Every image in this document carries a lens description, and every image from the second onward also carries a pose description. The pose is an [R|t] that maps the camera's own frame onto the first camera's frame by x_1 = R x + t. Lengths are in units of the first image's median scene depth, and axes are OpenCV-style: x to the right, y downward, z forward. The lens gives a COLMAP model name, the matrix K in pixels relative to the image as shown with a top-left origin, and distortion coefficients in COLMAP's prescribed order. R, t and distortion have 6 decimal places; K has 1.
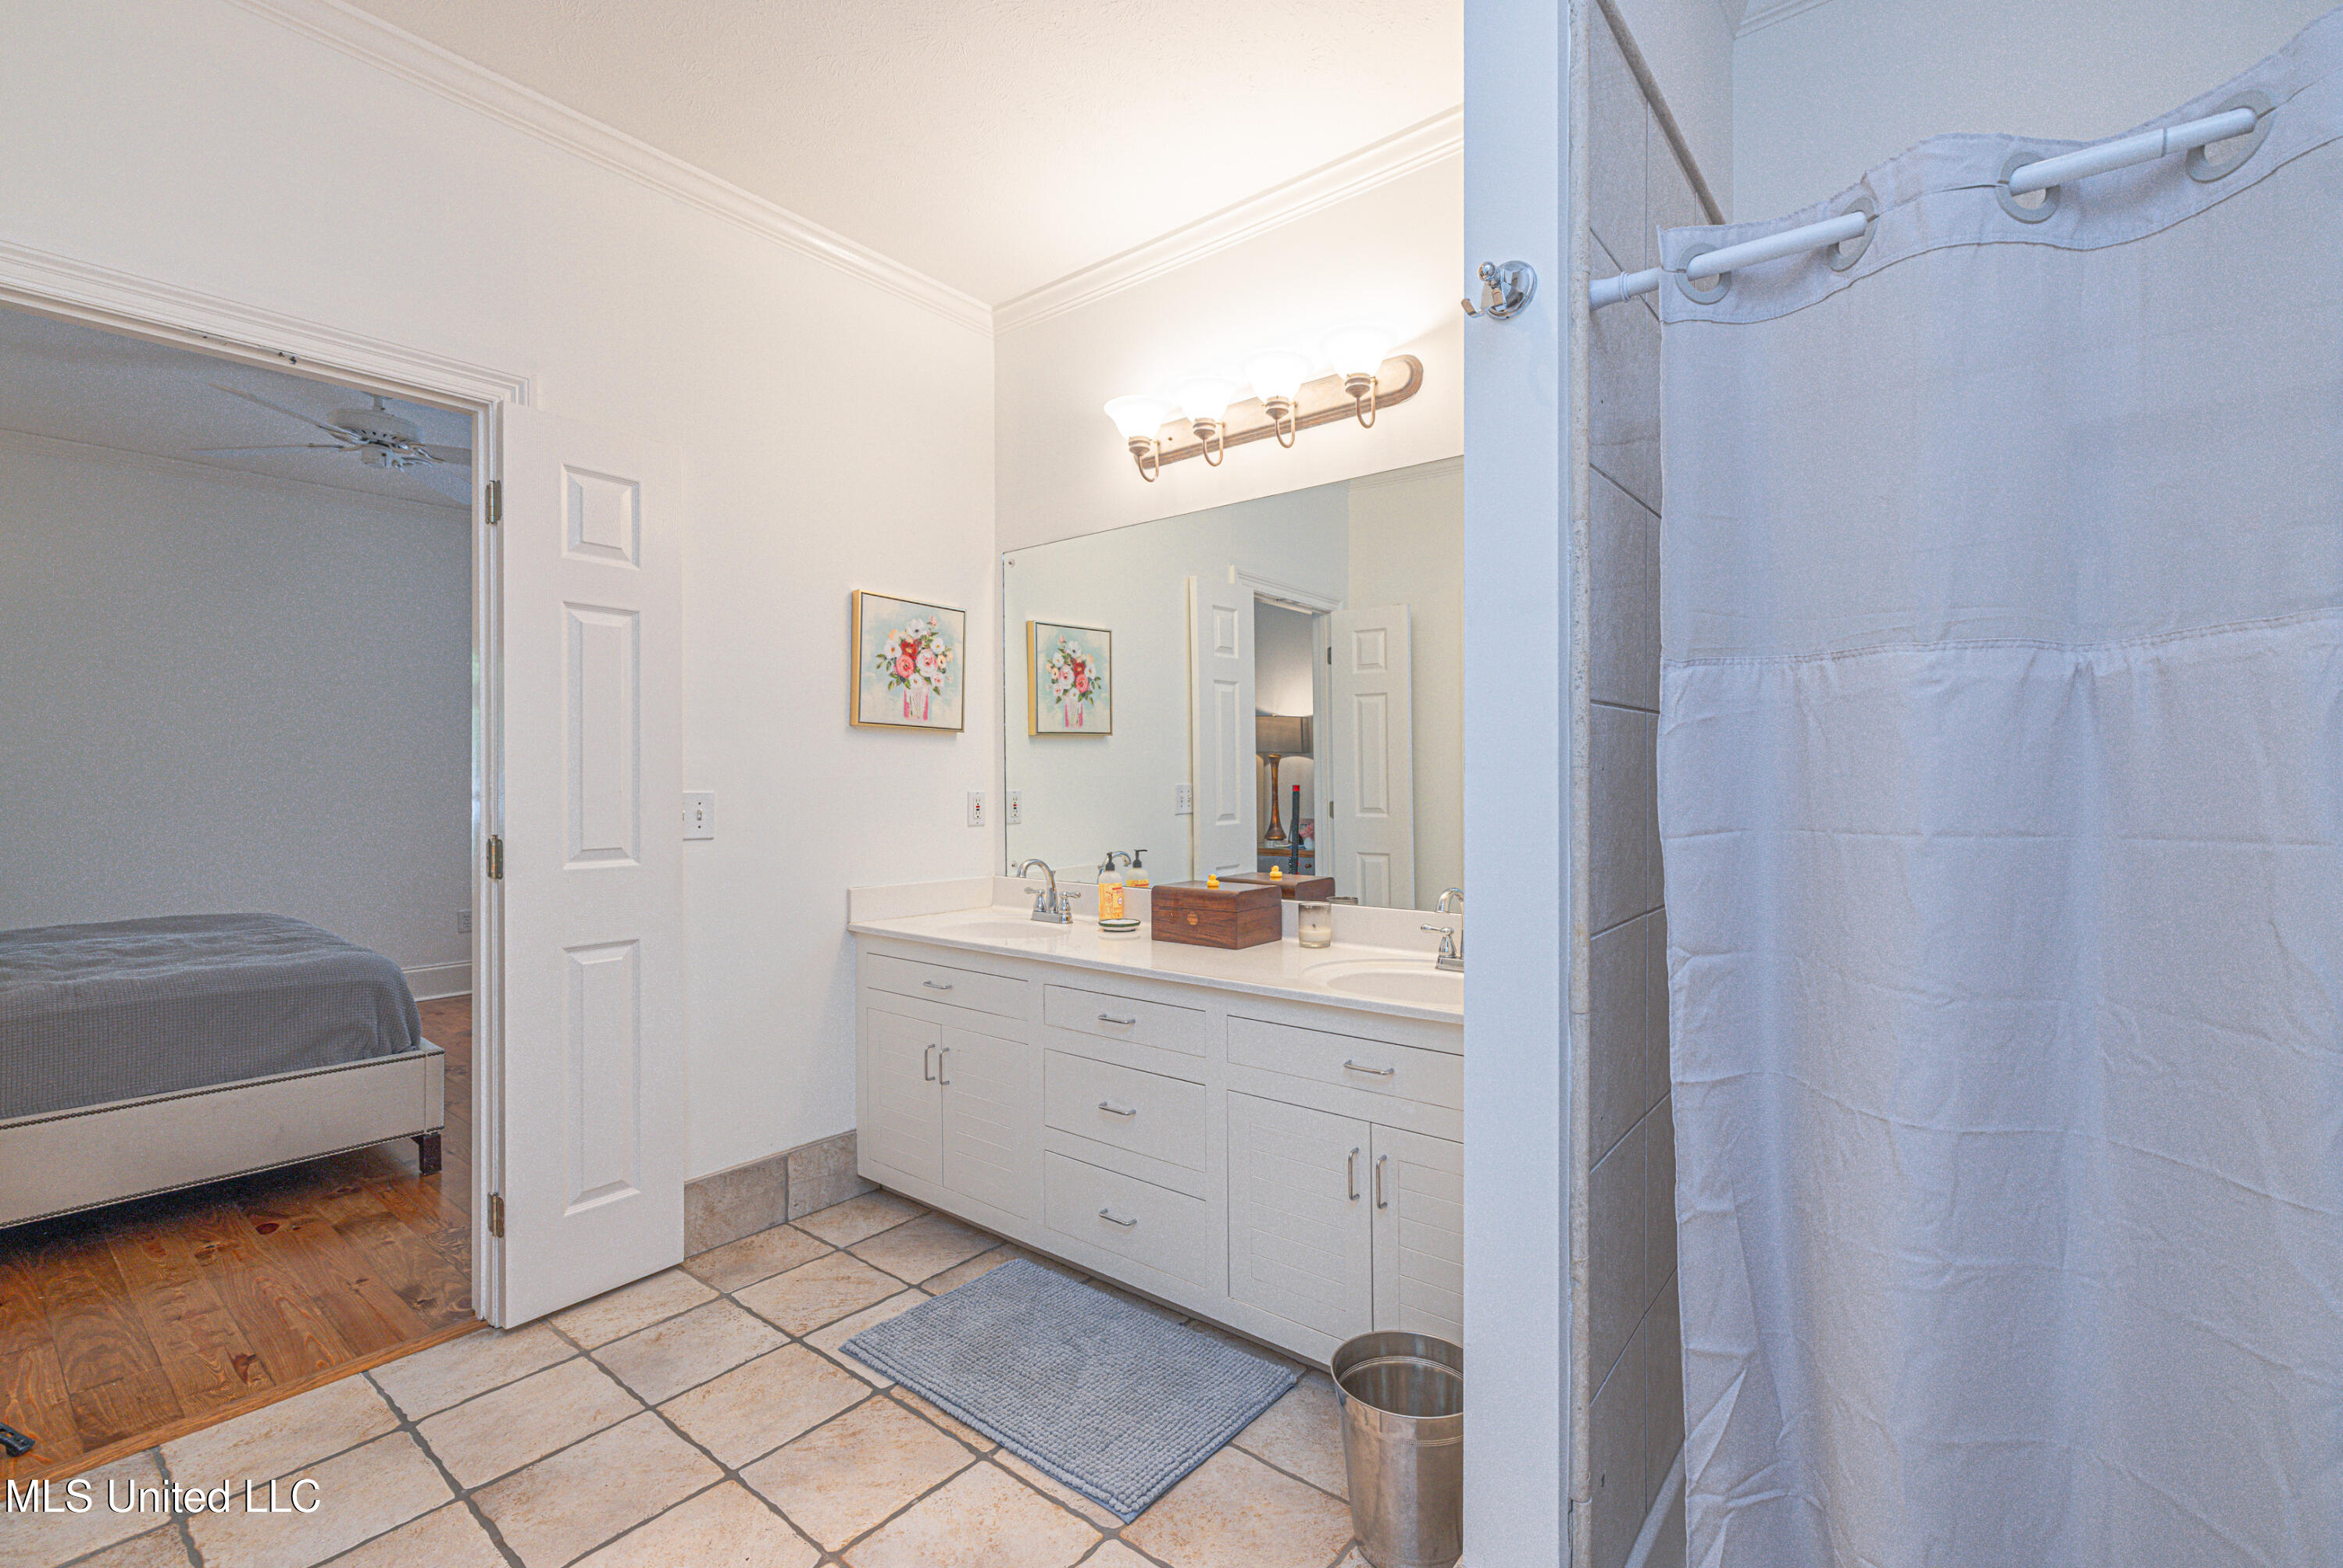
lens RADIAL K [[995.4, 0, 1174.4], [0, 995.4, 773.9], [0, 0, 1]] dist [0.003358, -0.000309]
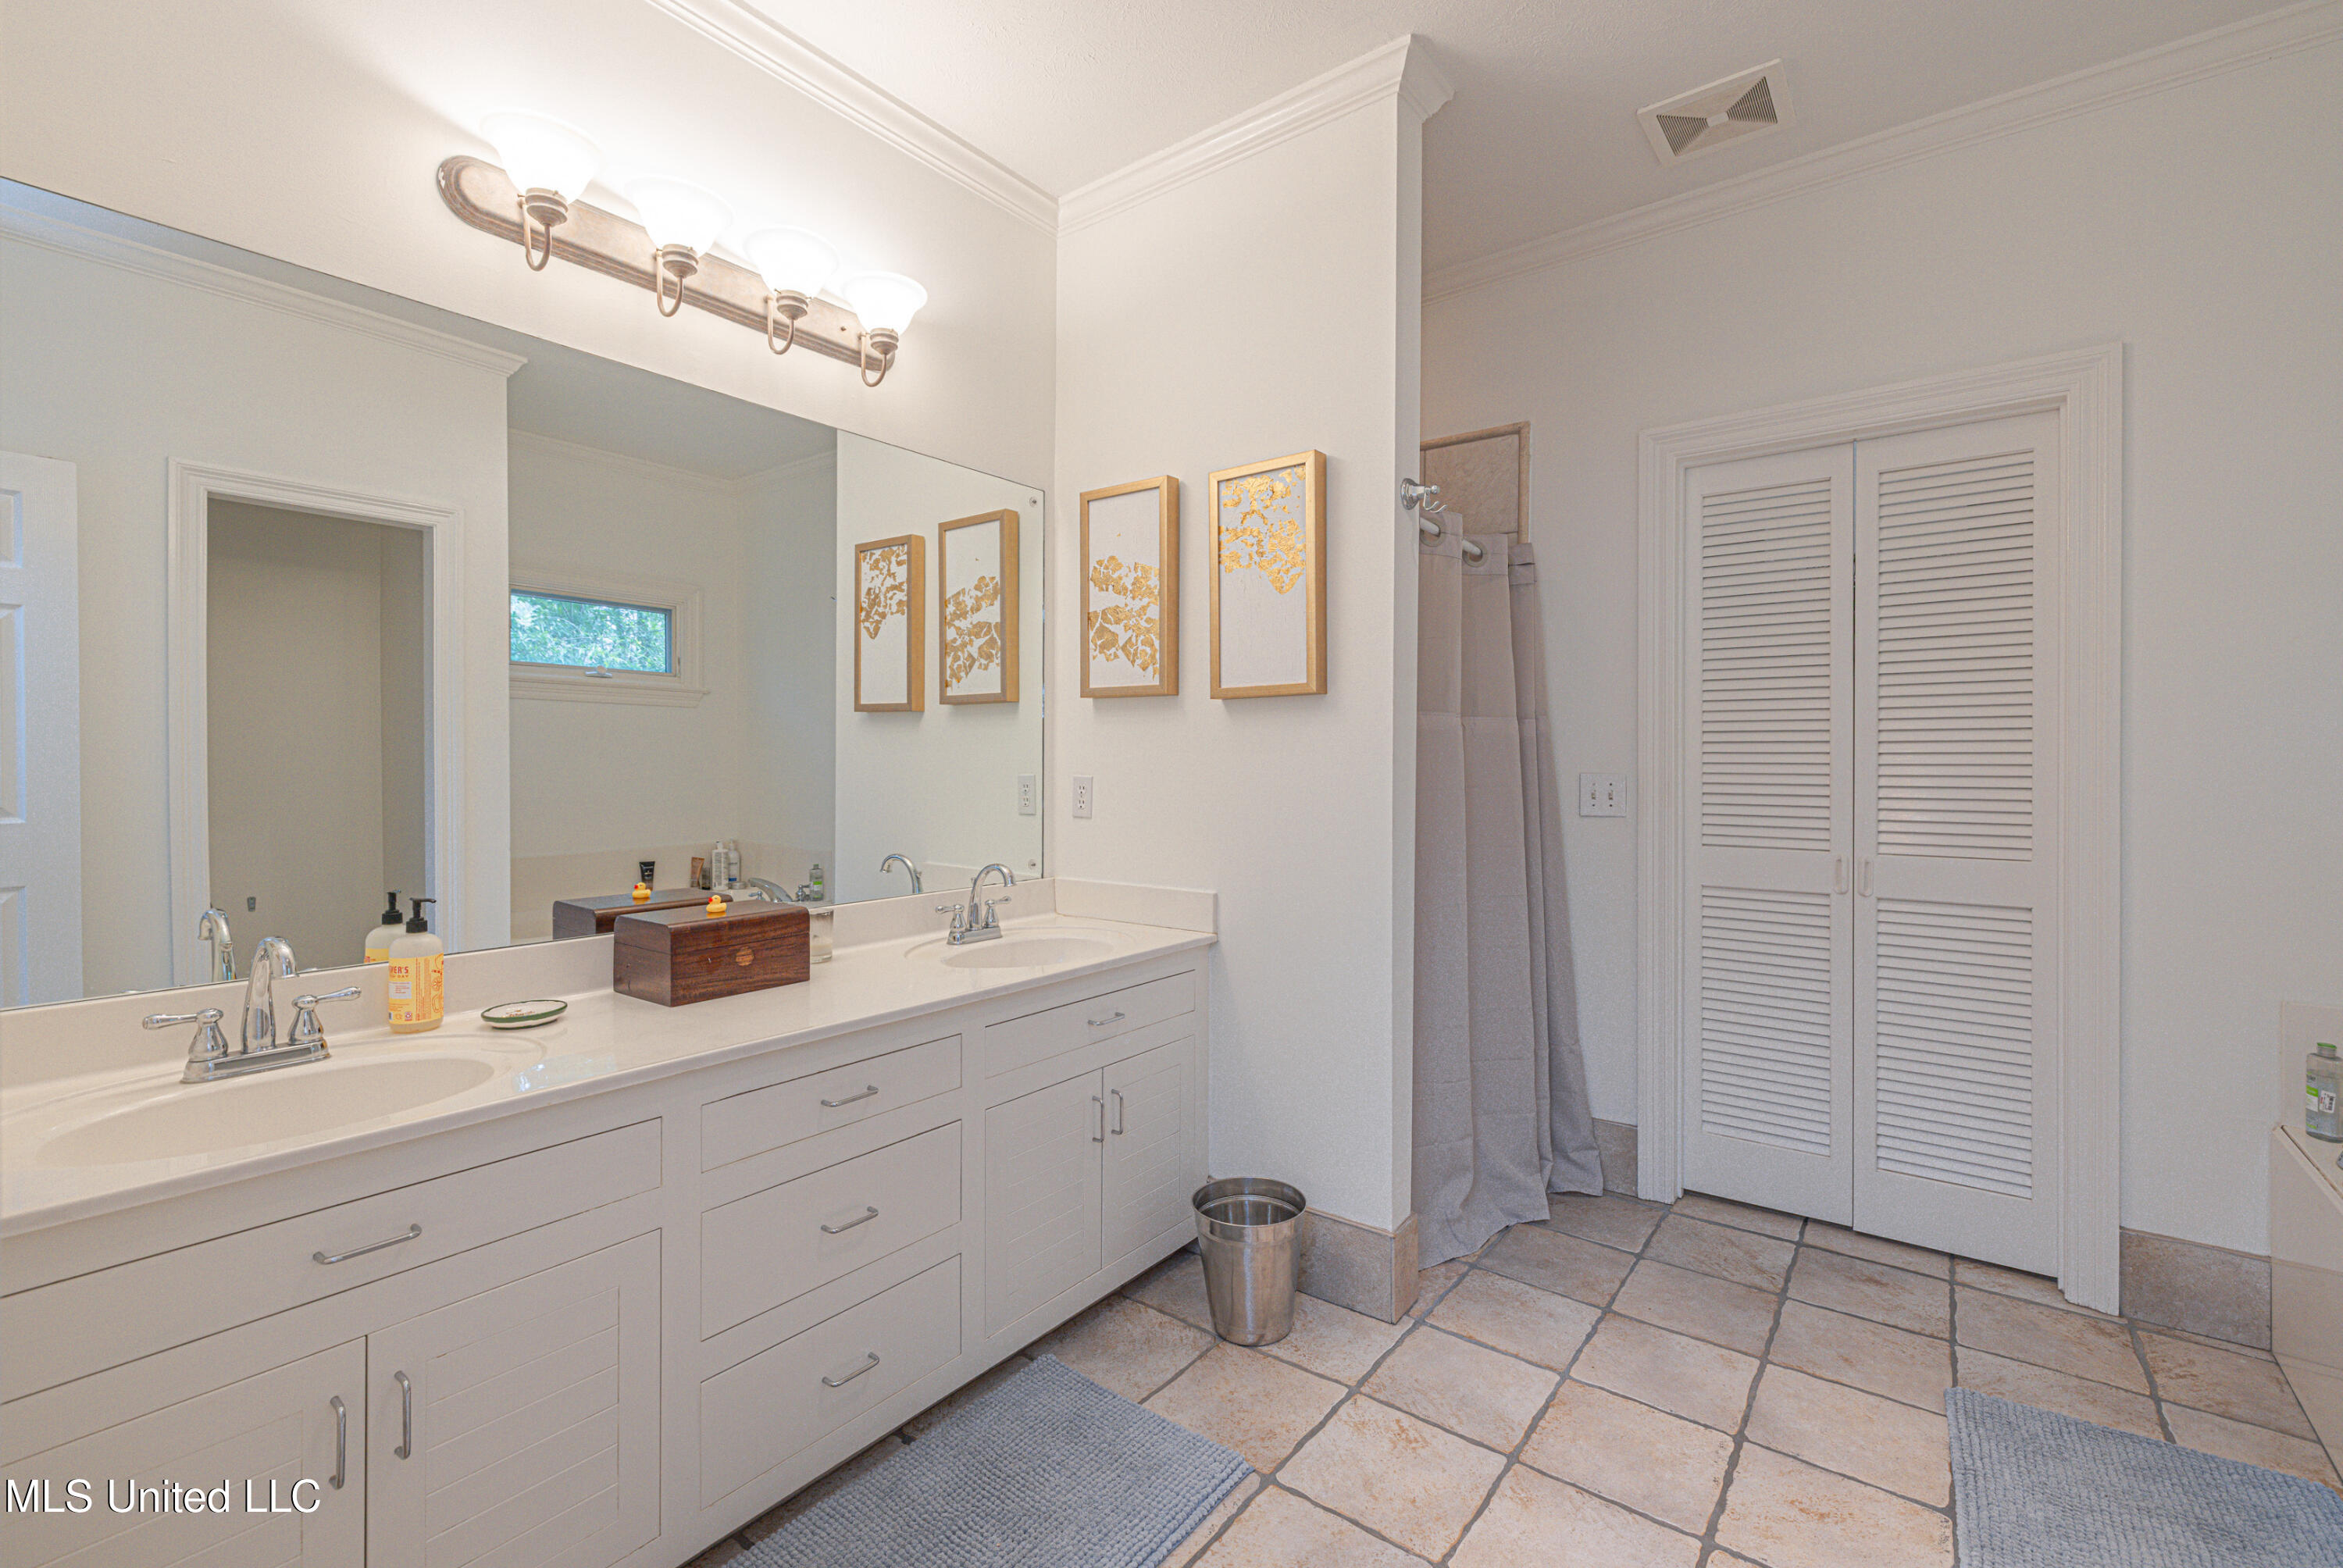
lens RADIAL K [[995.4, 0, 1165.9], [0, 995.4, 768.8], [0, 0, 1]] dist [0.003358, -0.000309]
pose [[-0.023810, -0.007642, 0.999687, -0.682735], [0.005199, 0.999956, 0.007767, 0.003732], [-0.999703, 0.005382, -0.023770, 0.695817]]
